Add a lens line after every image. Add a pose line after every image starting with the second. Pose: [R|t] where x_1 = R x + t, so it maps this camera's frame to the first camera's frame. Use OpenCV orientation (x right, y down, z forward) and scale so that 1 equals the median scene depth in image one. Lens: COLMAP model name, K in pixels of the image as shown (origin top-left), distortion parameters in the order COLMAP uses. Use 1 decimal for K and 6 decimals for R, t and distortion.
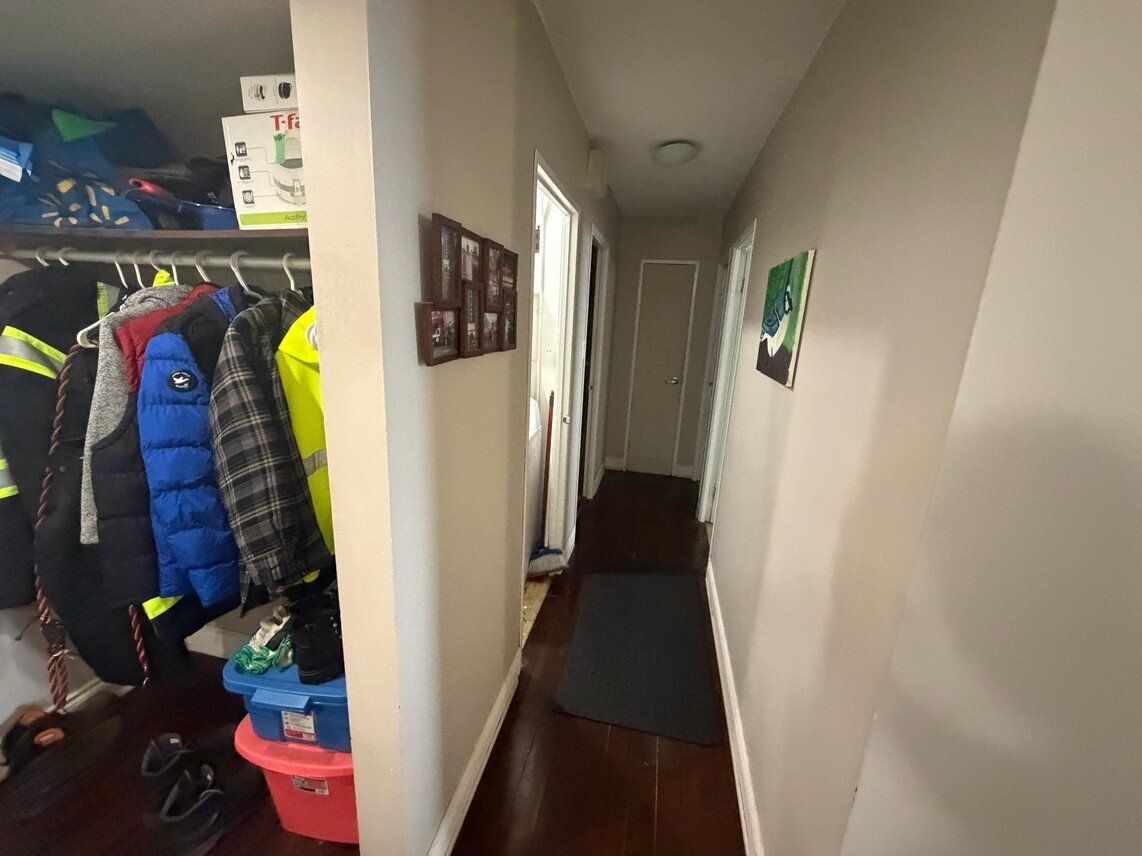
lens RADIAL K [[454.8, 0, 570.5], [0, 454.8, 425.6], [0, 0, 1]] dist [-0.000626, 0.000014]
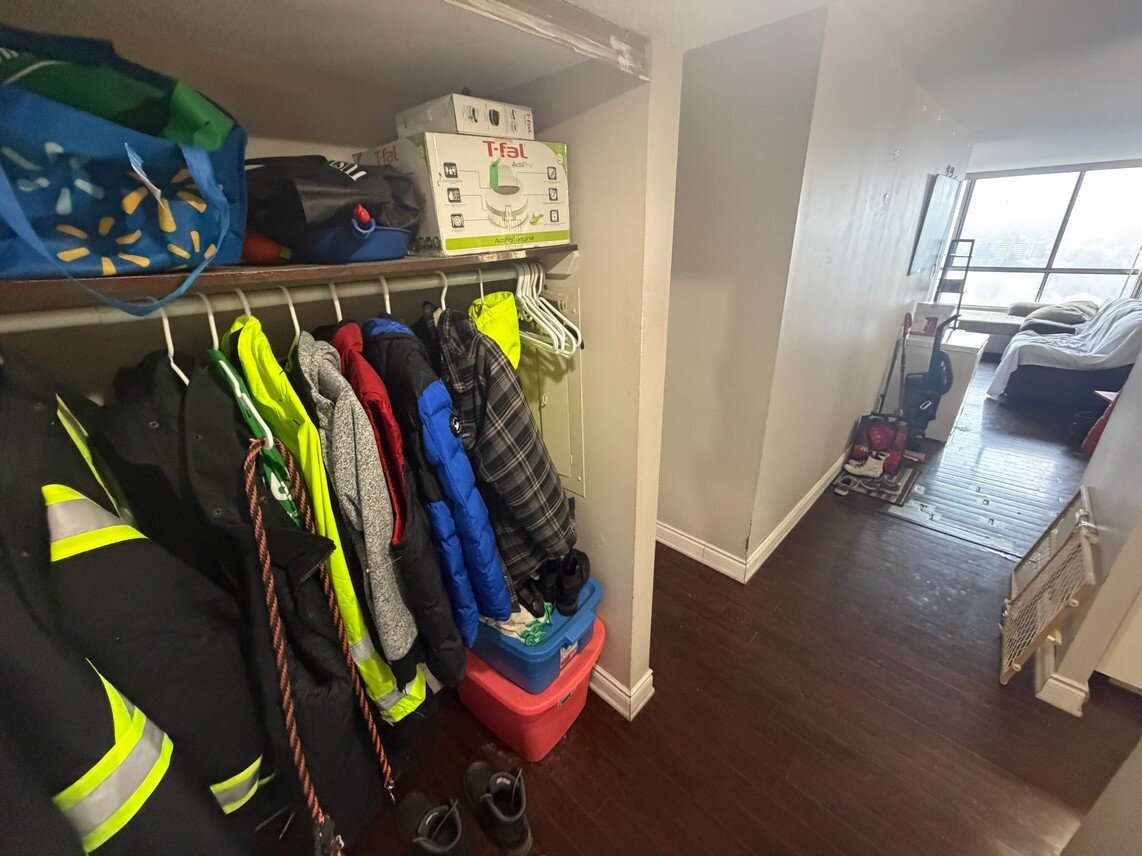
lens RADIAL K [[454.8, 0, 565.3], [0, 454.8, 425.8], [0, 0, 1]] dist [-0.000626, 0.000014]
pose [[0.537232, -0.381708, 0.752117, -1.527777], [0.257047, 0.923408, 0.285033, -0.327877], [-0.803311, 0.040200, 0.594202, 0.269091]]
